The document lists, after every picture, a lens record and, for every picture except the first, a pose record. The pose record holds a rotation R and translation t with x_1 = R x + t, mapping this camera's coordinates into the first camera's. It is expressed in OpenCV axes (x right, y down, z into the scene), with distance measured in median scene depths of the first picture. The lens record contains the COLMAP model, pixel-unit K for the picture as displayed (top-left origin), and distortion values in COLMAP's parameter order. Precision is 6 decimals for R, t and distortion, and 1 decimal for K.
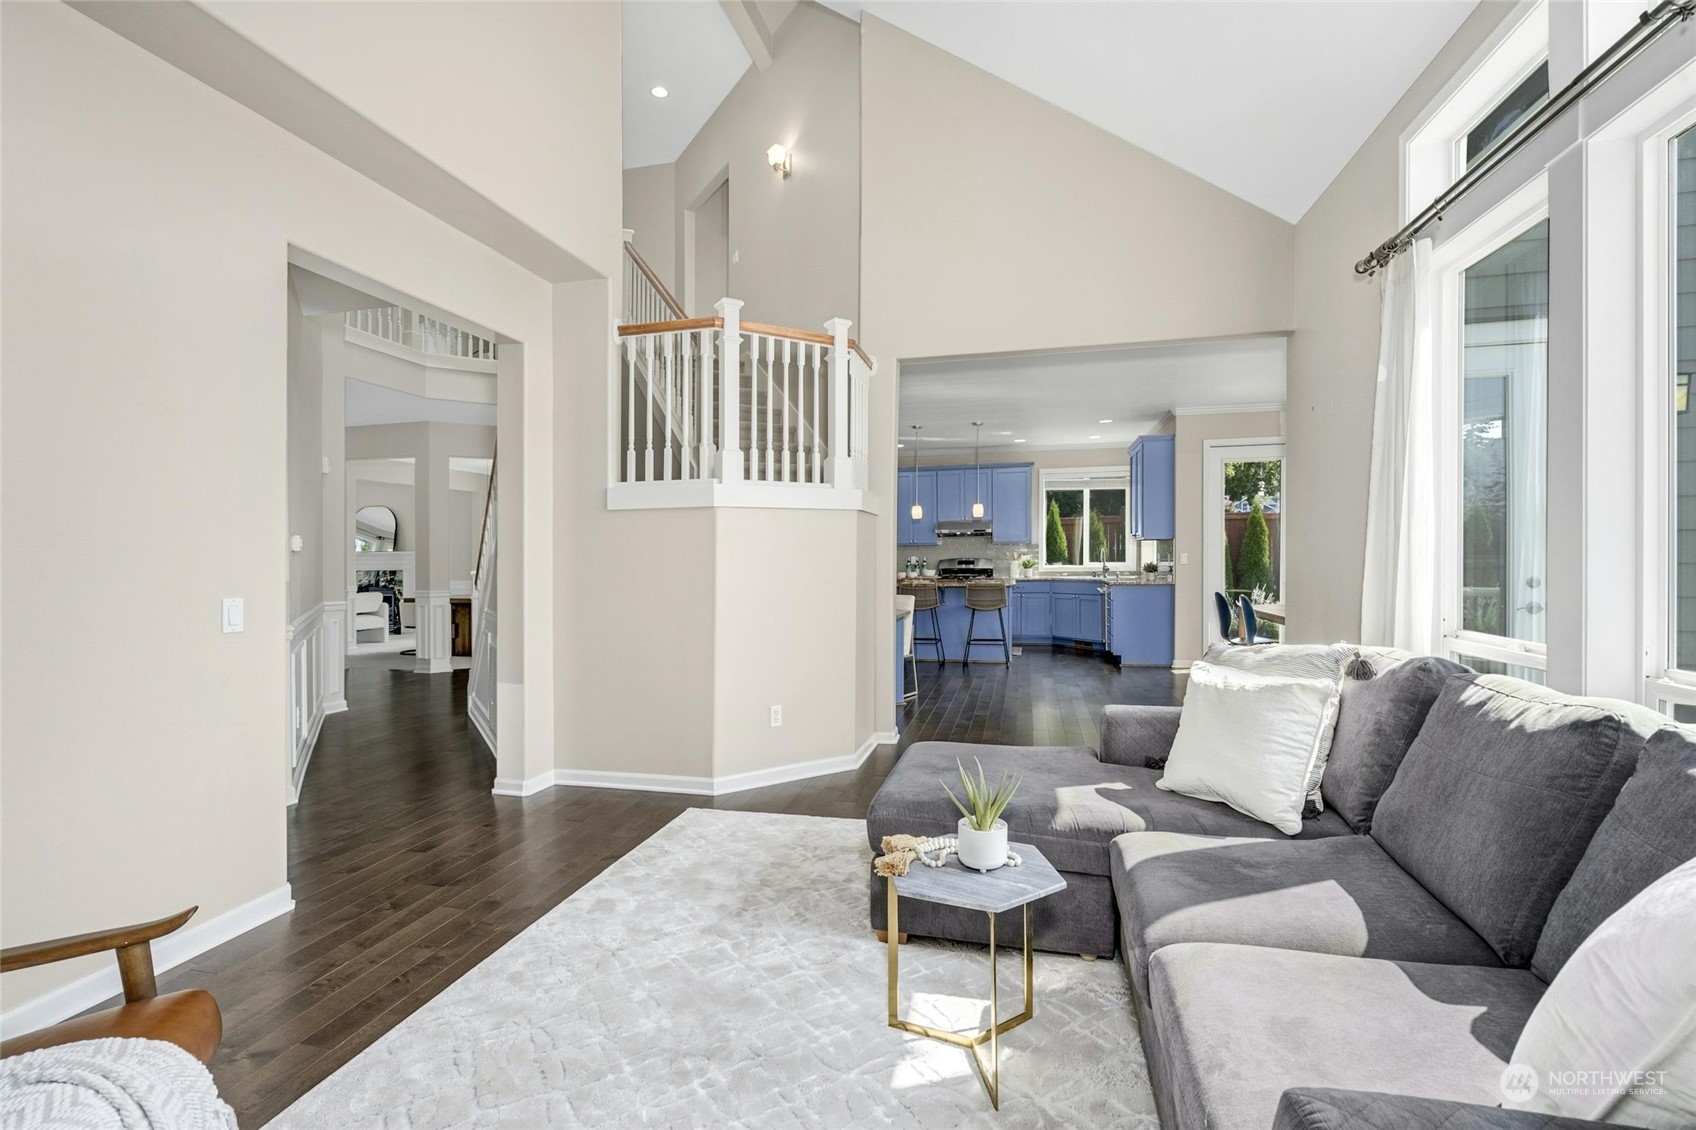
lens RADIAL K [[768.3, 0, 839.6], [0, 768.3, 559.3], [0, 0, 1]] dist [0.000167, 0.000083]
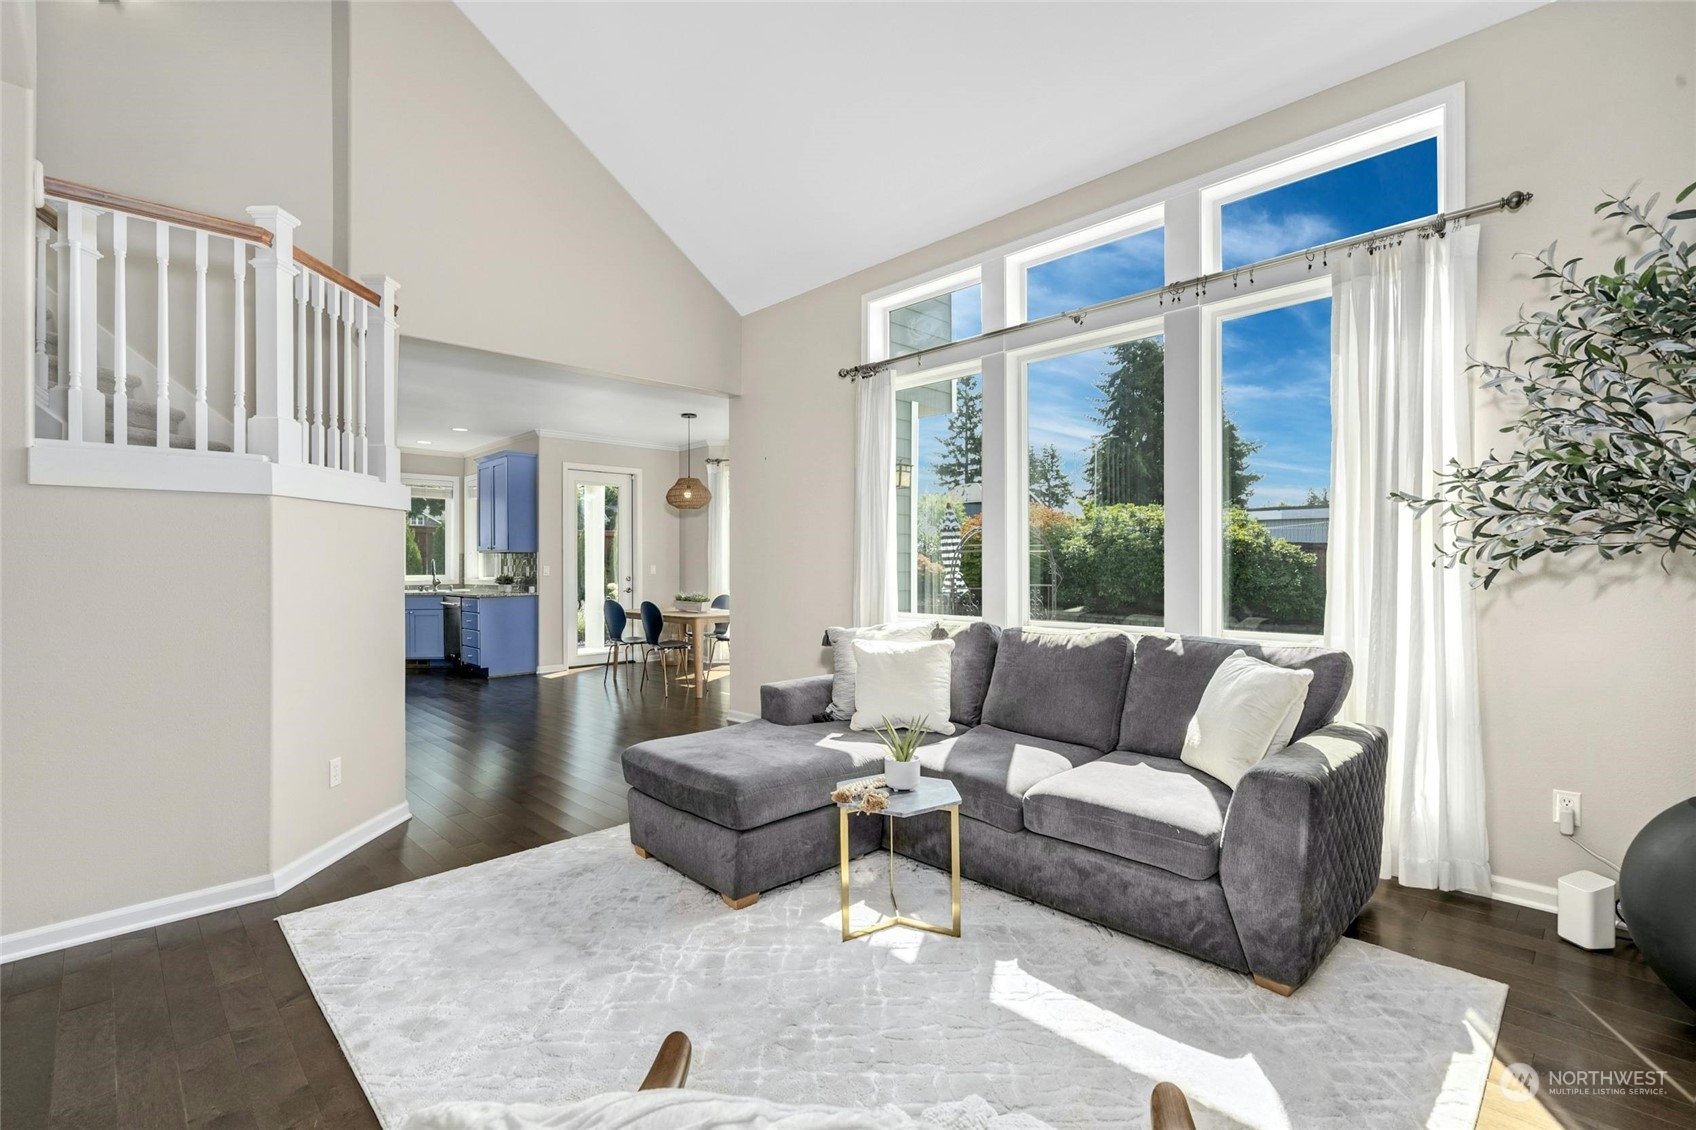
lens RADIAL K [[768.3, 0, 839.6], [0, 768.3, 559.3], [0, 0, 1]] dist [0.000167, 0.000083]
pose [[0.536159, 0.010411, 0.844053, -0.550423], [0.006943, 0.999836, -0.016743, 0.010069], [-0.844089, 0.014837, 0.535998, 0.190562]]
